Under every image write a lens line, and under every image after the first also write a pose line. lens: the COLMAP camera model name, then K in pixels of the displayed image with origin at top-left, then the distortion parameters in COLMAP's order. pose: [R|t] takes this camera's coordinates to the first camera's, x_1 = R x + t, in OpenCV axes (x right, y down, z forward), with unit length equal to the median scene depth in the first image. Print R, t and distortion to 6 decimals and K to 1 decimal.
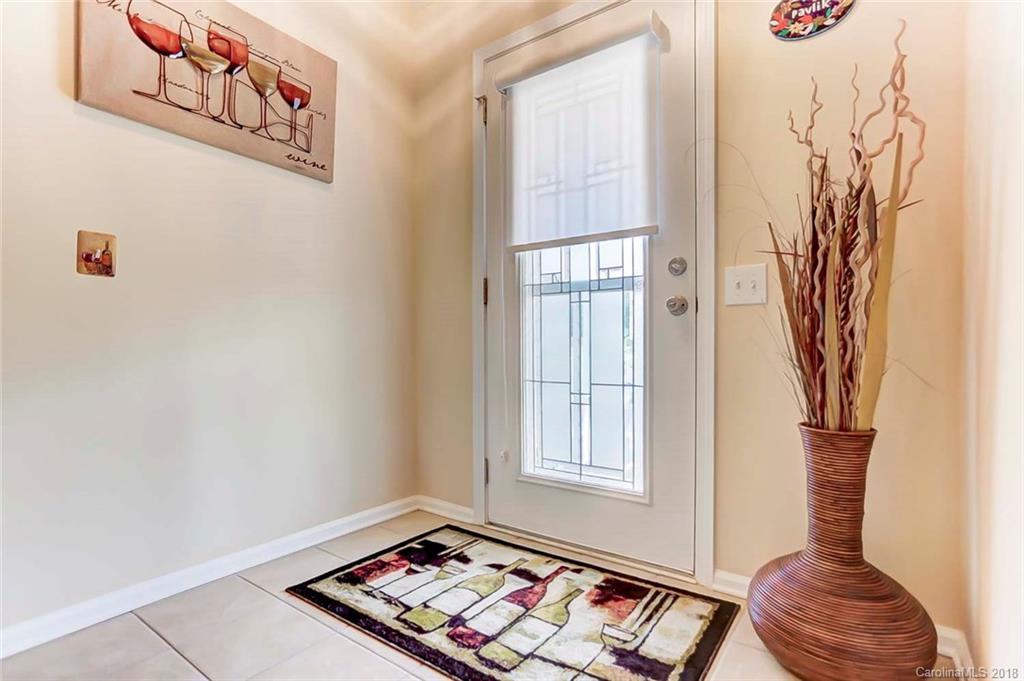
lens RADIAL K [[508.0, 0, 516.0], [0, 508.0, 341.6], [0, 0, 1]] dist [-0.039633, 0.017275]
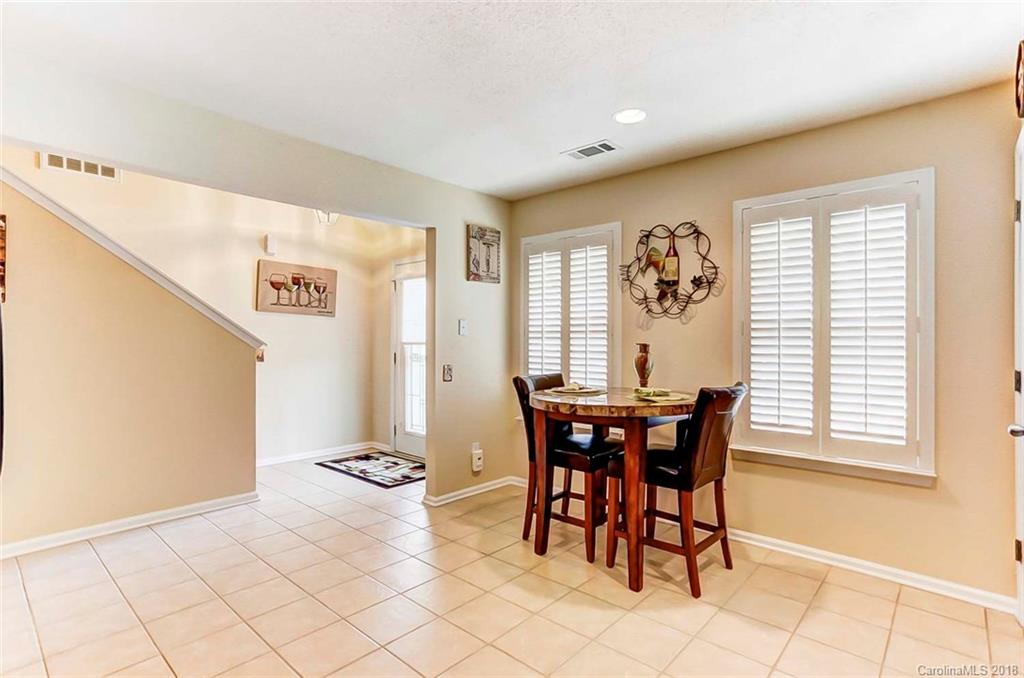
lens RADIAL K [[508.0, 0, 510.0], [0, 508.0, 337.9], [0, 0, 1]] dist [-0.039633, 0.017275]
pose [[0.995720, 0.018237, -0.090602, 0.930398], [-0.017826, 0.999827, 0.005350, -0.282119], [0.090684, -0.003712, 0.995873, -1.825662]]
